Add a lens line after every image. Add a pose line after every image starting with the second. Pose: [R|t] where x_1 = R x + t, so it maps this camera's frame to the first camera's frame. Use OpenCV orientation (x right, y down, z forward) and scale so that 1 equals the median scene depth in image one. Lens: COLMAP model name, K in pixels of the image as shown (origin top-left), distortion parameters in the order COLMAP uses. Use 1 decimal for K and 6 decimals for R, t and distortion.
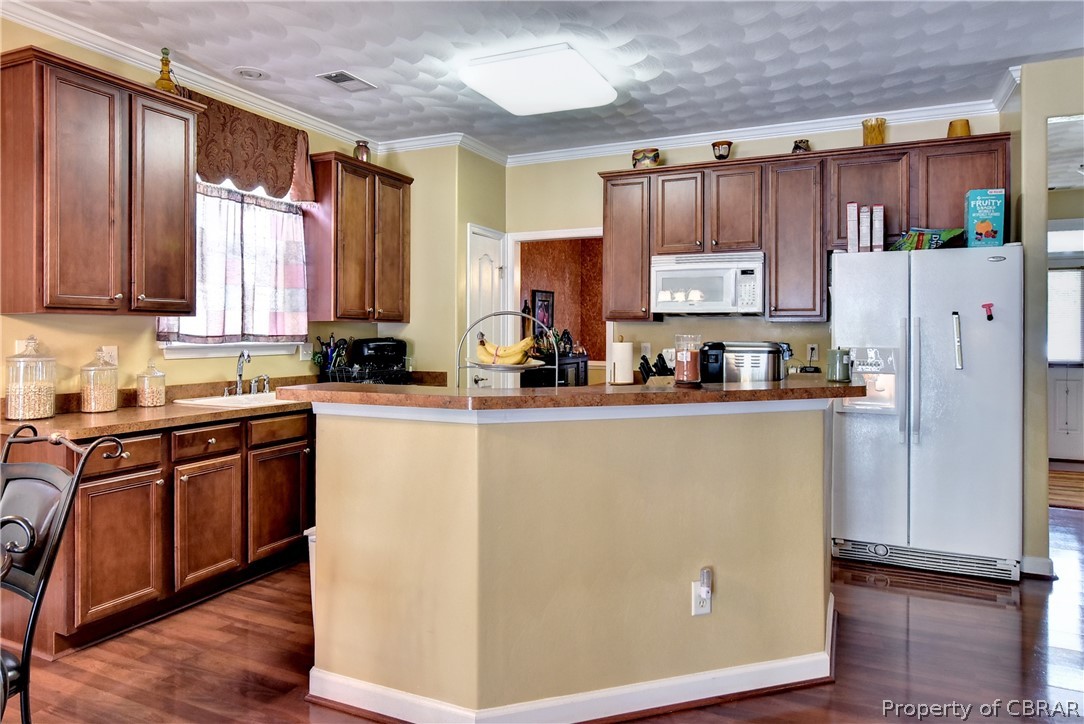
lens RADIAL K [[685.2, 0, 555.5], [0, 685.2, 336.7], [0, 0, 1]] dist [-0.004136, 0.002275]
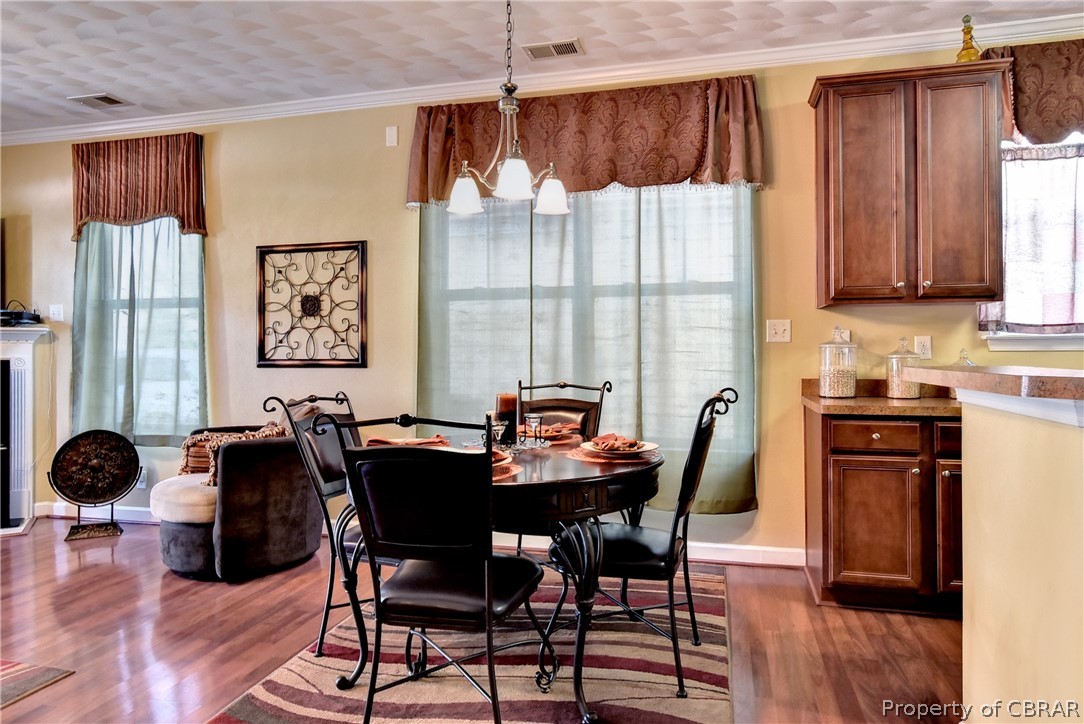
lens RADIAL K [[685.2, 0, 544.8], [0, 685.2, 353.5], [0, 0, 1]] dist [-0.004136, 0.002275]
pose [[0.172069, 0.000097, -0.985085, 0.287853], [-0.001412, 0.999999, -0.000149, 0.046484], [0.985084, 0.001416, 0.172069, 0.314025]]
